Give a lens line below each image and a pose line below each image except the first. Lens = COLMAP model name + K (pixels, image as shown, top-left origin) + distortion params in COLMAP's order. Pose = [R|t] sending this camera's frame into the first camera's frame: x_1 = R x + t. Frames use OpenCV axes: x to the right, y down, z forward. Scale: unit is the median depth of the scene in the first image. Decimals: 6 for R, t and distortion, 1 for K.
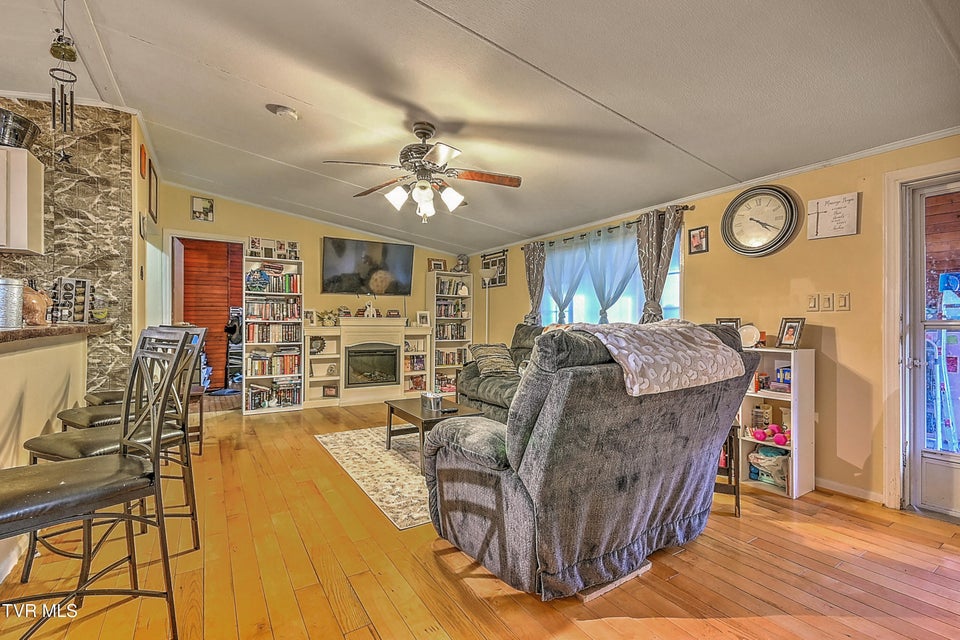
lens RADIAL K [[425.8, 0, 482.4], [0, 425.8, 322.5], [0, 0, 1]] dist [0.000512, -0.000012]
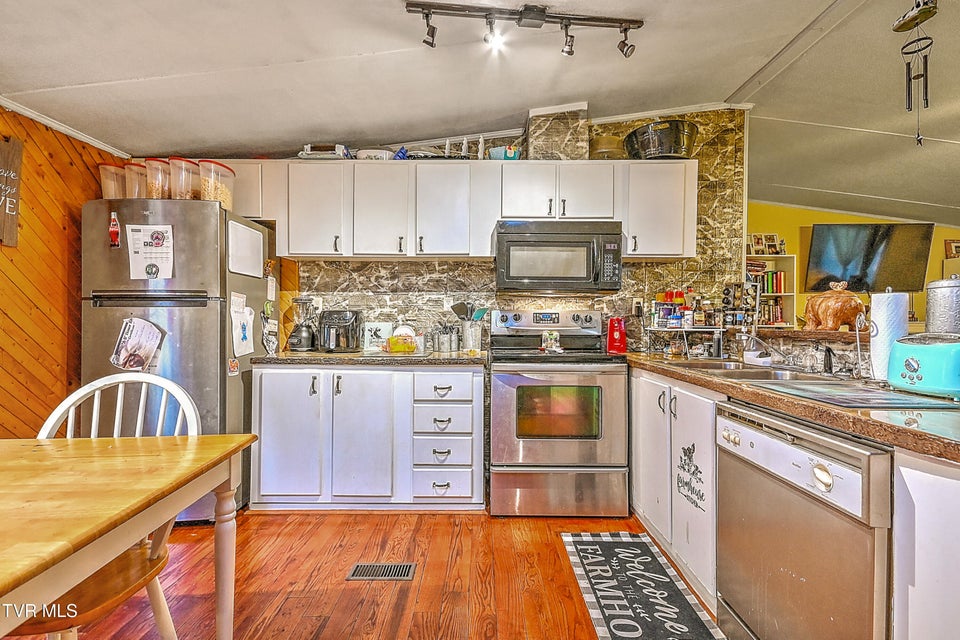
lens RADIAL K [[445.7, 0, 479.2], [0, 445.7, 323.4], [0, 0, 1]] dist [0.014422, 0.000195]
pose [[0.832942, 0.008100, -0.553302, -0.770427], [-0.009122, 0.999958, 0.000907, -0.004884], [0.553286, 0.004292, 0.832981, -0.171564]]
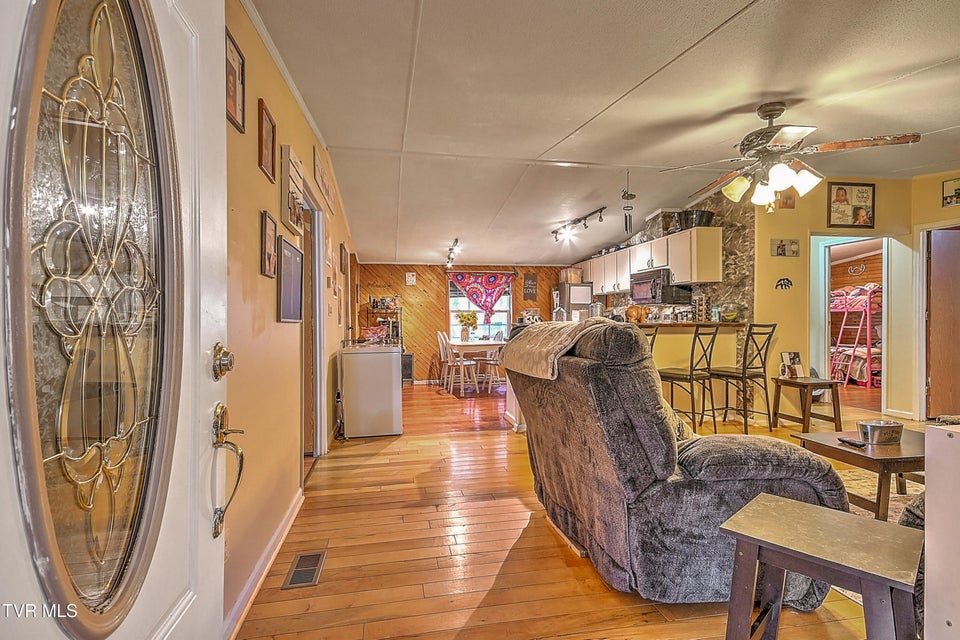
lens RADIAL K [[454.2, 0, 479.8], [0, 454.2, 323.8], [0, 0, 1]] dist [0.000765, 0.000043]
pose [[-0.374977, 0.008325, -0.926997, 0.920034], [-0.001868, 0.999951, 0.009735, -0.007066], [0.927032, 0.005382, -0.374943, 0.737403]]
